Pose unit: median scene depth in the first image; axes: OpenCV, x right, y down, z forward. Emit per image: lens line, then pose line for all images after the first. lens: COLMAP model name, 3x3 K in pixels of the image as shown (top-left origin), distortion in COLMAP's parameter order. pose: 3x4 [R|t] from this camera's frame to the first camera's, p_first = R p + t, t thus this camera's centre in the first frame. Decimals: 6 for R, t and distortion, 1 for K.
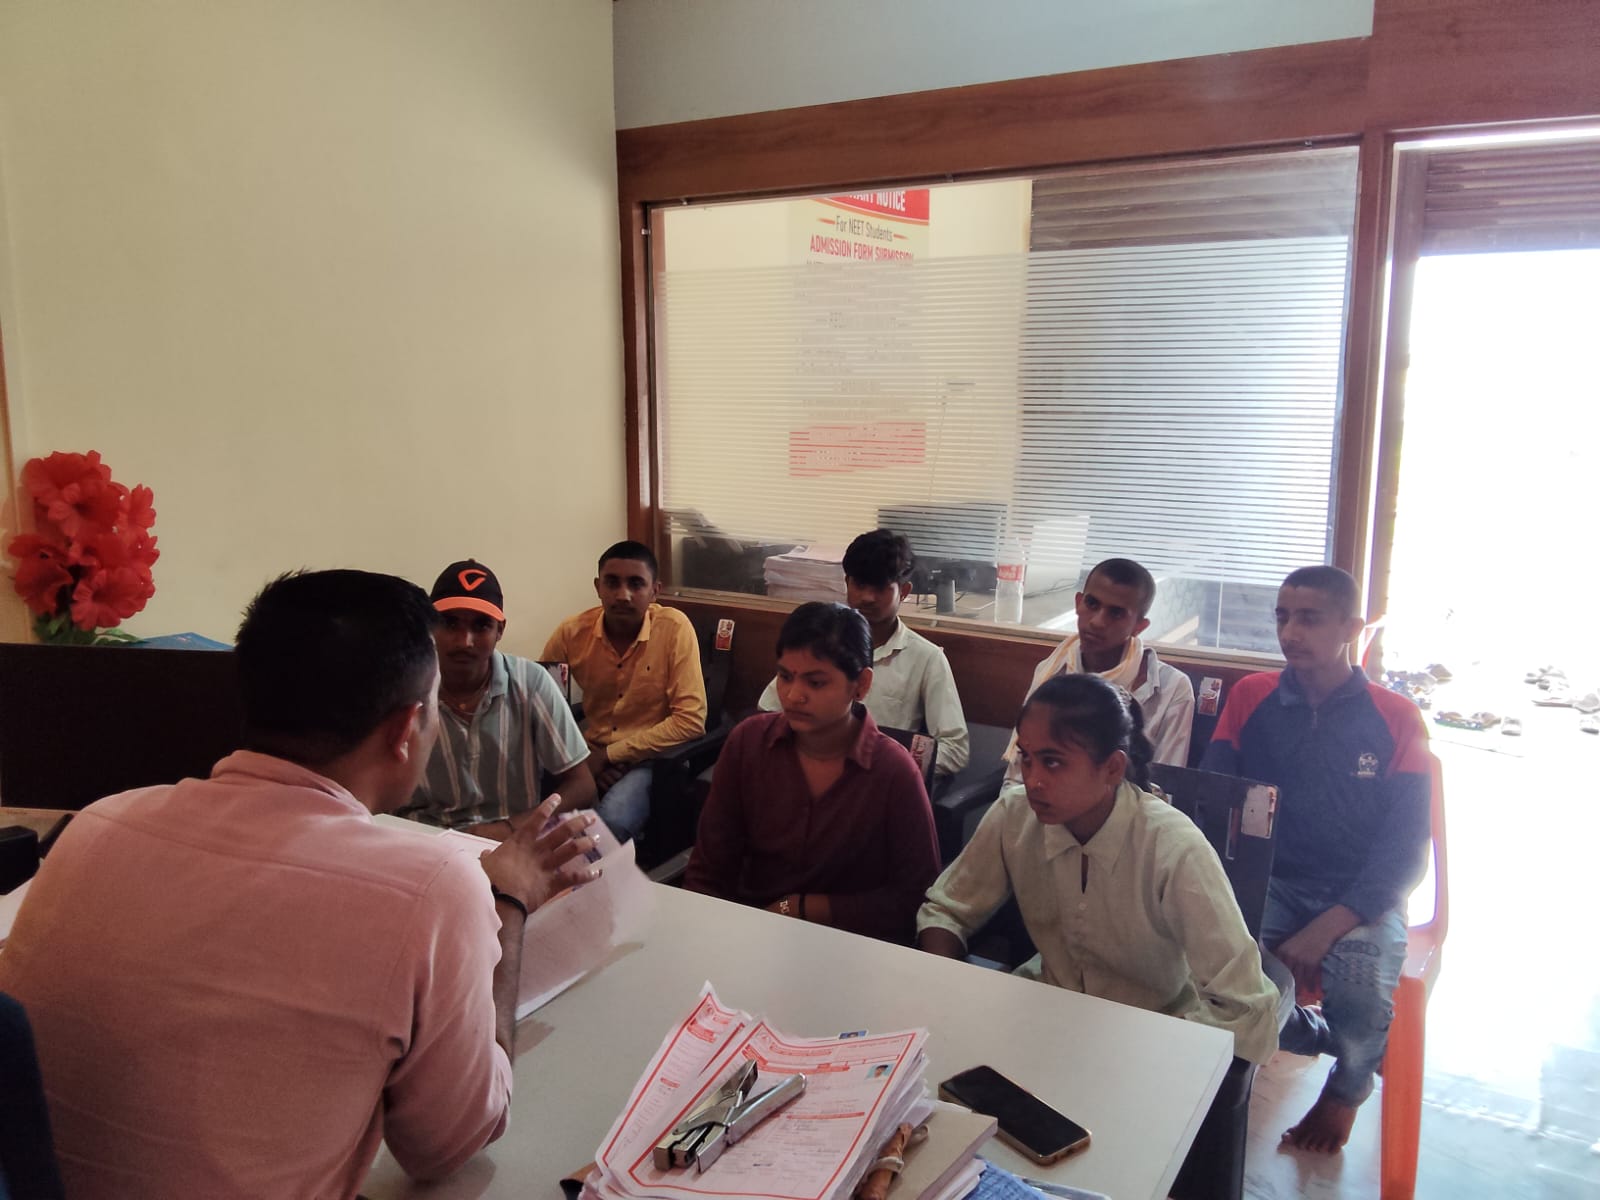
lens RADIAL K [[1232.1, 0, 735.0], [0, 1232.1, 469.2], [0, 0, 1]] dist [0.245848, -0.420197]
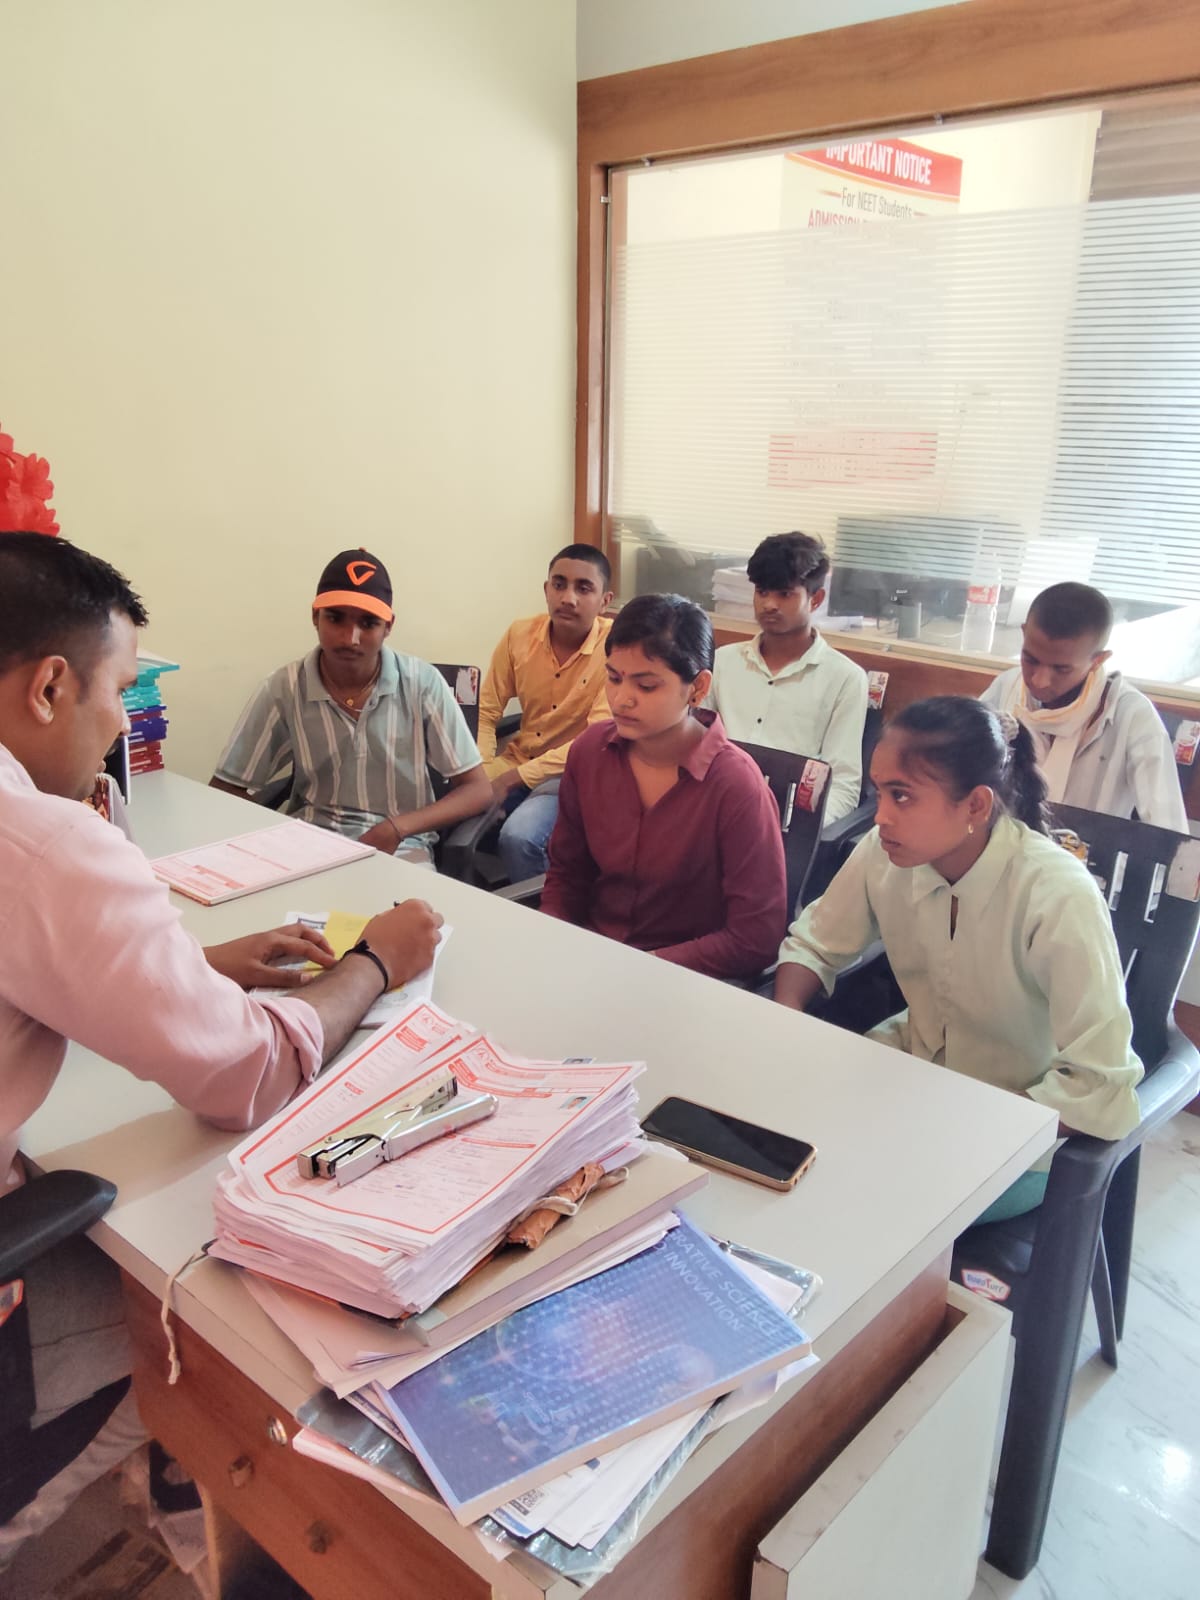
lens RADIAL K [[1286.8, 0, 543.9], [0, 1286.8, 679.8], [0, 0, 1]] dist [-0.010226, 0.013123]
pose [[0.983771, 0.056058, -0.170448, 0.126355], [-0.031336, 0.989021, 0.144415, 0.036208], [0.176672, -0.136730, 0.974727, 0.105215]]
